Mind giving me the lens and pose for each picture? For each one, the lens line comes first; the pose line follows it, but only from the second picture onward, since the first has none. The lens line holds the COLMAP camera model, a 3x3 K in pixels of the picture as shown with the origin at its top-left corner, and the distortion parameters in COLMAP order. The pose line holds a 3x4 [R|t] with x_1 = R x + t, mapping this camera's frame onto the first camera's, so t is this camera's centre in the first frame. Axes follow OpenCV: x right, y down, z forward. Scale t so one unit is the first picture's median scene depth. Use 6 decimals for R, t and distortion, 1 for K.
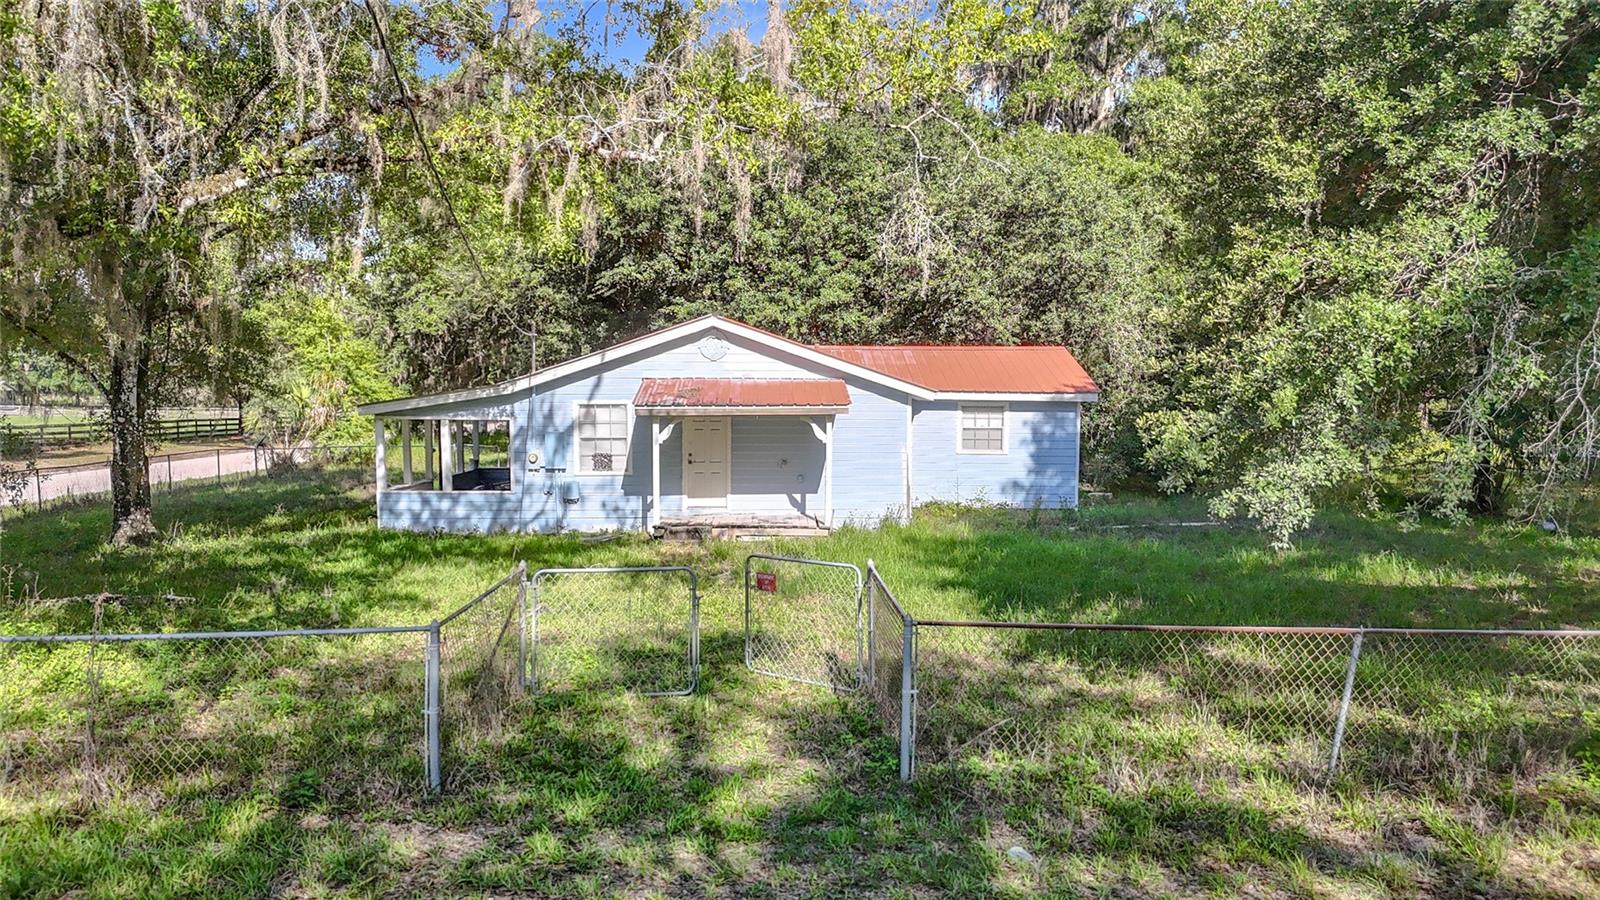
lens RADIAL K [[1131.7, 0, 800.0], [0, 1131.7, 450.0], [0, 0, 1]] dist [0.032961, -0.001065]
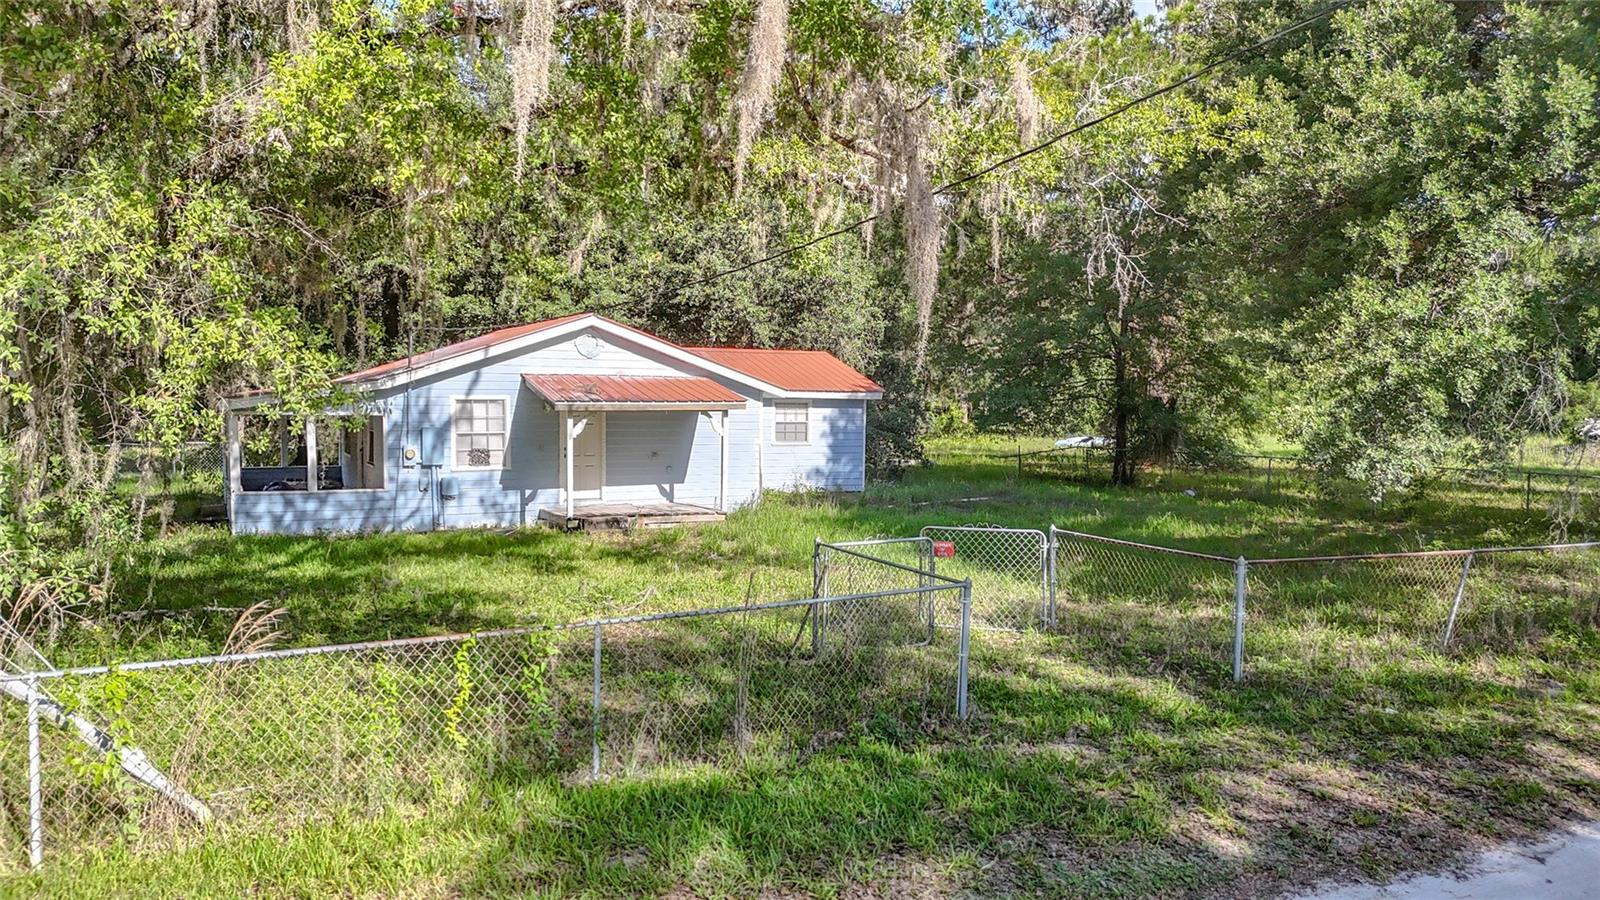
lens RADIAL K [[1084.2, 0, 800.0], [0, 1084.2, 450.0], [0, 0, 1]] dist [0.053417, 0.000138]
pose [[0.912817, -0.014468, 0.408112, -0.310116], [0.012753, 0.999895, 0.006923, 0.000990], [-0.408169, -0.001115, 0.912906, 0.007842]]
